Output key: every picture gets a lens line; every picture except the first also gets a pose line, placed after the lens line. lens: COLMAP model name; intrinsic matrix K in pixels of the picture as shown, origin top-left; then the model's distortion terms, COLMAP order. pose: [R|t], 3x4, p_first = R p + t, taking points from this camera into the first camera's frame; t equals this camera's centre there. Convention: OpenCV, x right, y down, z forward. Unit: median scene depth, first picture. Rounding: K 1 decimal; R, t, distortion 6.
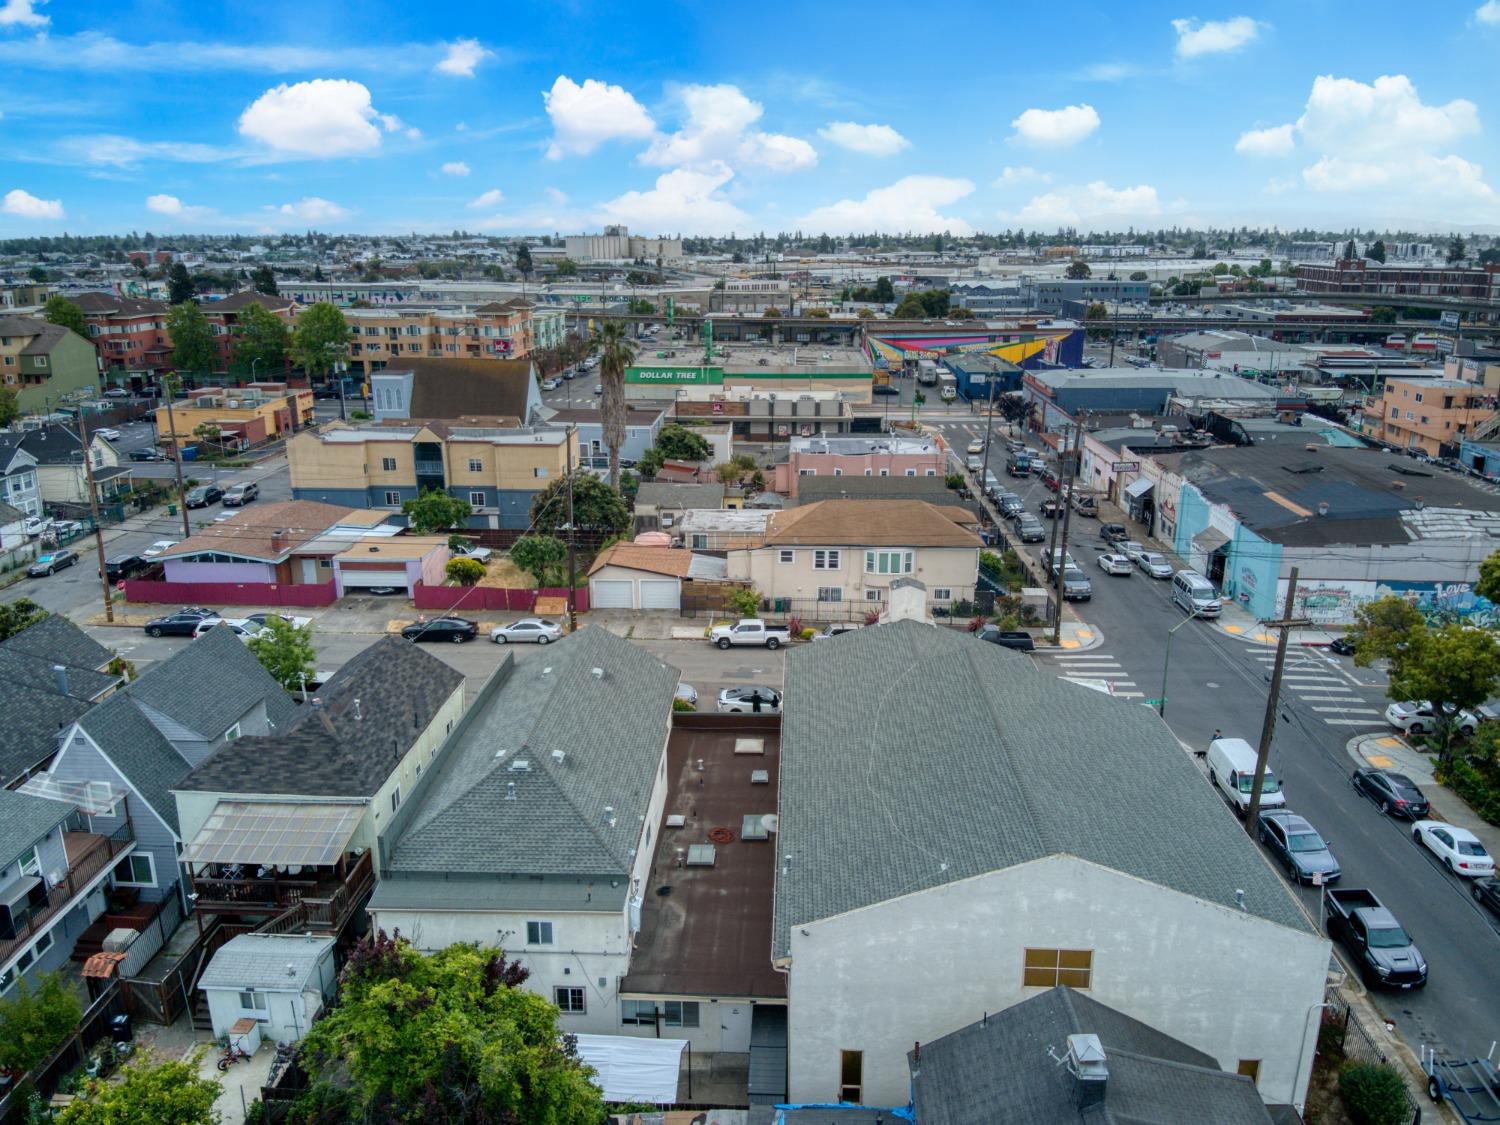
lens RADIAL K [[1069.3, 0, 747.6], [0, 1069.3, 613.1], [0, 0, 1]] dist [0.117605, -0.200681]
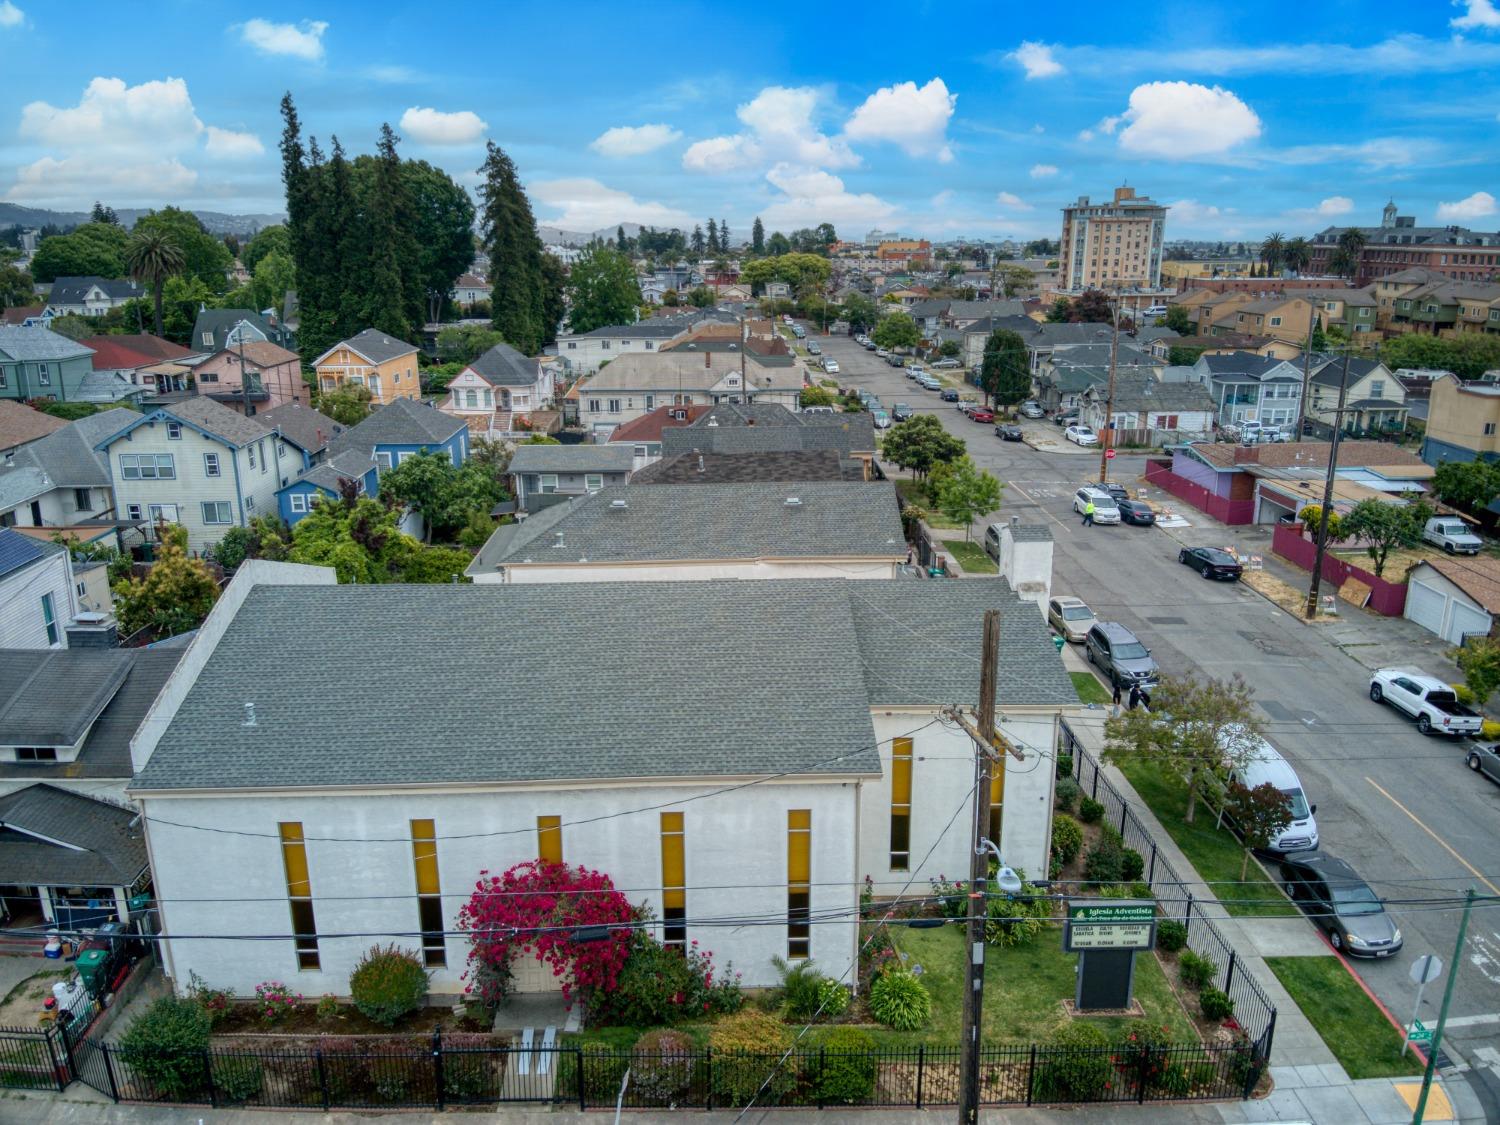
lens RADIAL K [[1085.2, 0, 750.0], [0, 1085.2, 562.5], [0, 0, 1]] dist [0.104466, -0.203970]
pose [[0.078966, 0.279584, -0.956868, 0.411555], [-0.322060, 0.915548, 0.240933, -0.059456], [0.943420, 0.289144, 0.162340, 0.370022]]
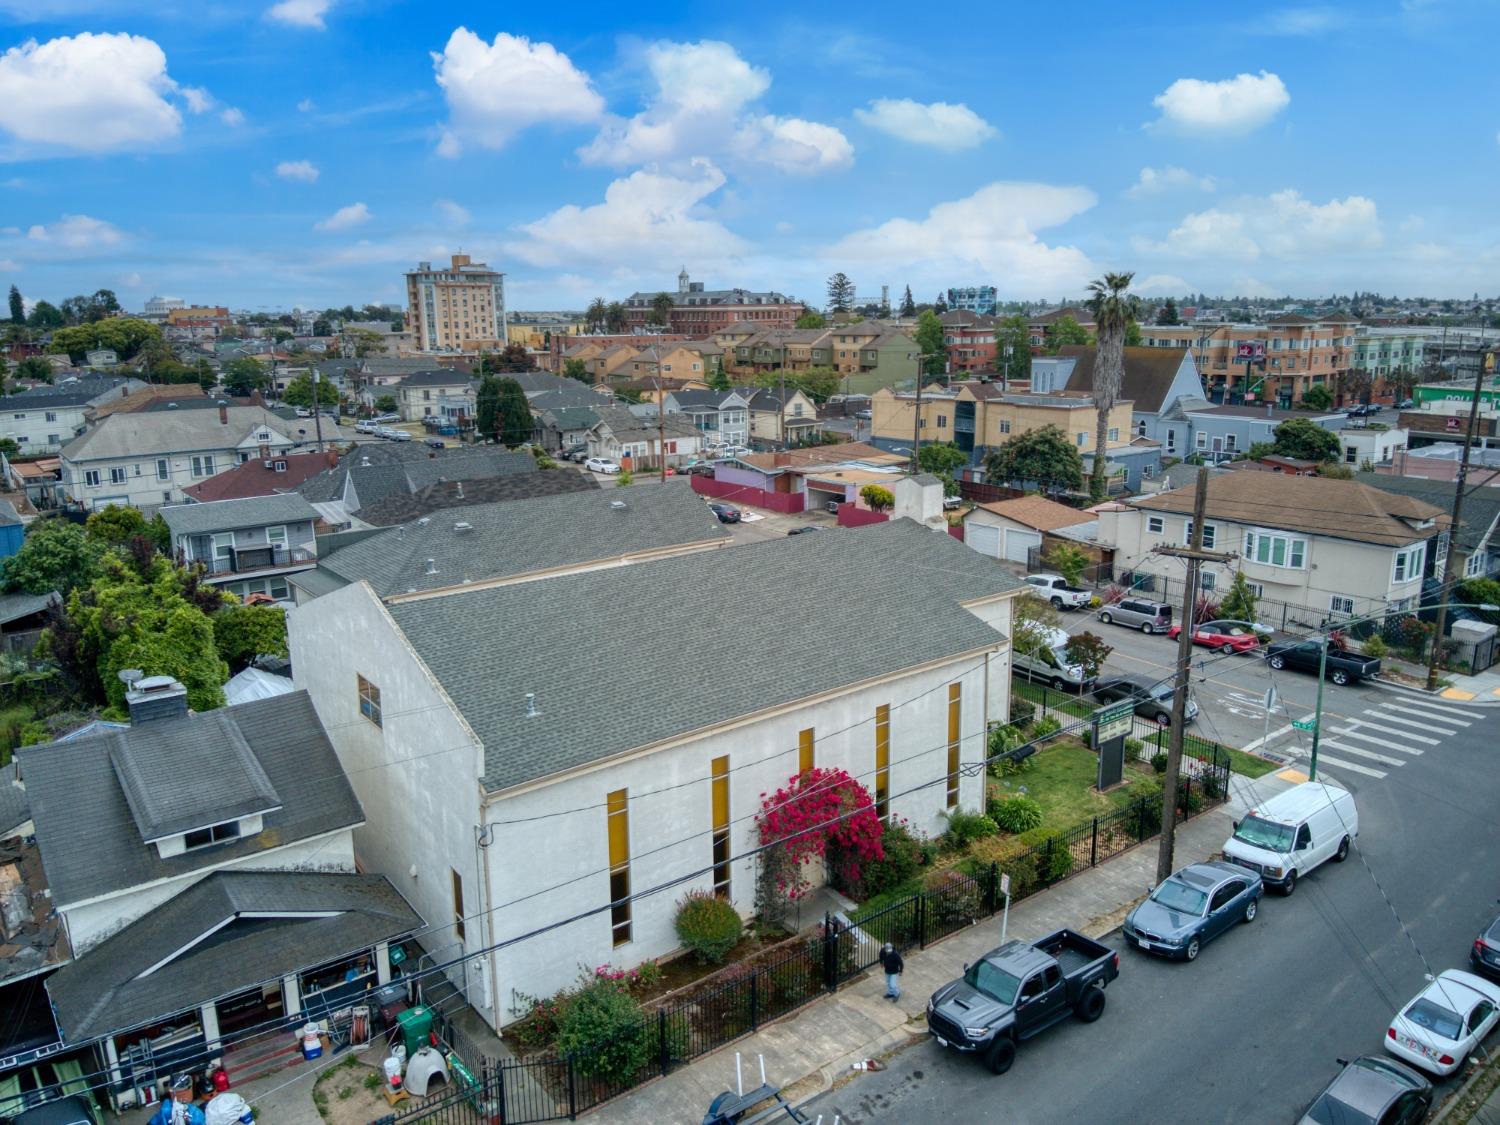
lens RADIAL K [[1073.4, 0, 750.0], [0, 1073.4, 562.5], [0, 0, 1]] dist [0.167860, -0.301254]
pose [[0.645726, 0.167536, -0.744963, 0.378398], [-0.238298, 0.971120, 0.011842, 0.033292], [0.725433, 0.169876, 0.667000, 0.156790]]
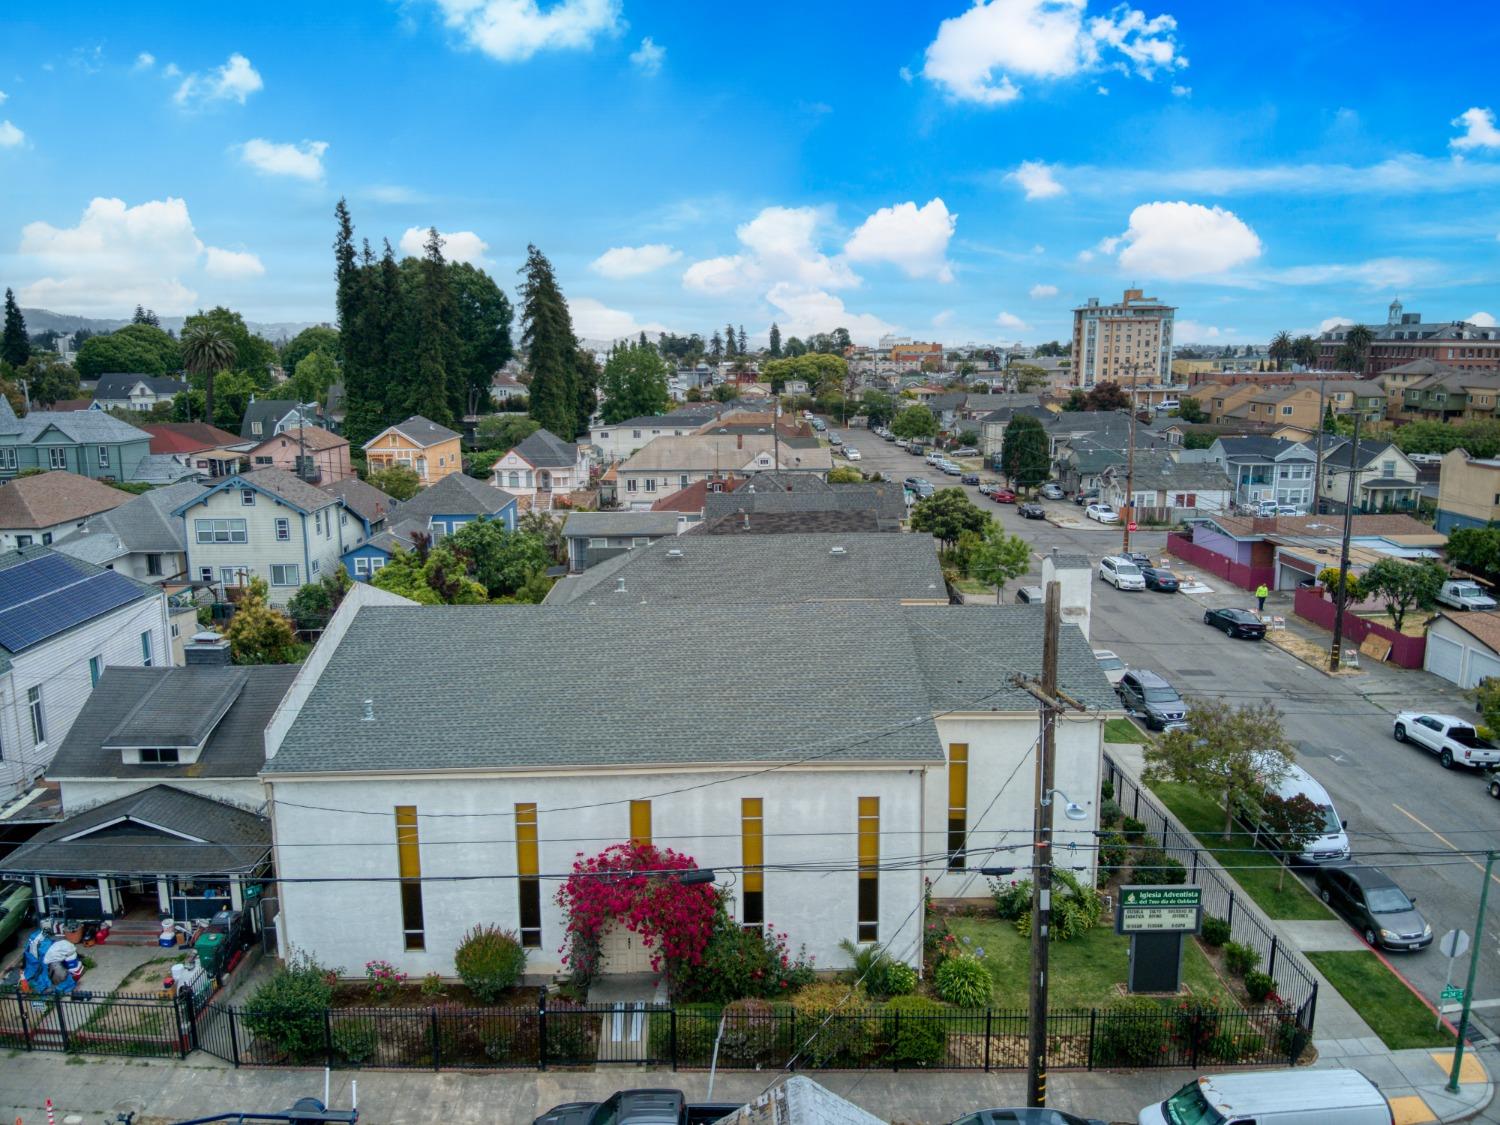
lens RADIAL K [[1085.2, 0, 750.0], [0, 1085.2, 562.5], [0, 0, 1]] dist [0.104466, -0.203970]
pose [[0.065540, 0.192056, -0.979193, 0.445716], [-0.318932, 0.933862, 0.161818, -0.038373], [0.945509, 0.301691, 0.122458, 0.357435]]
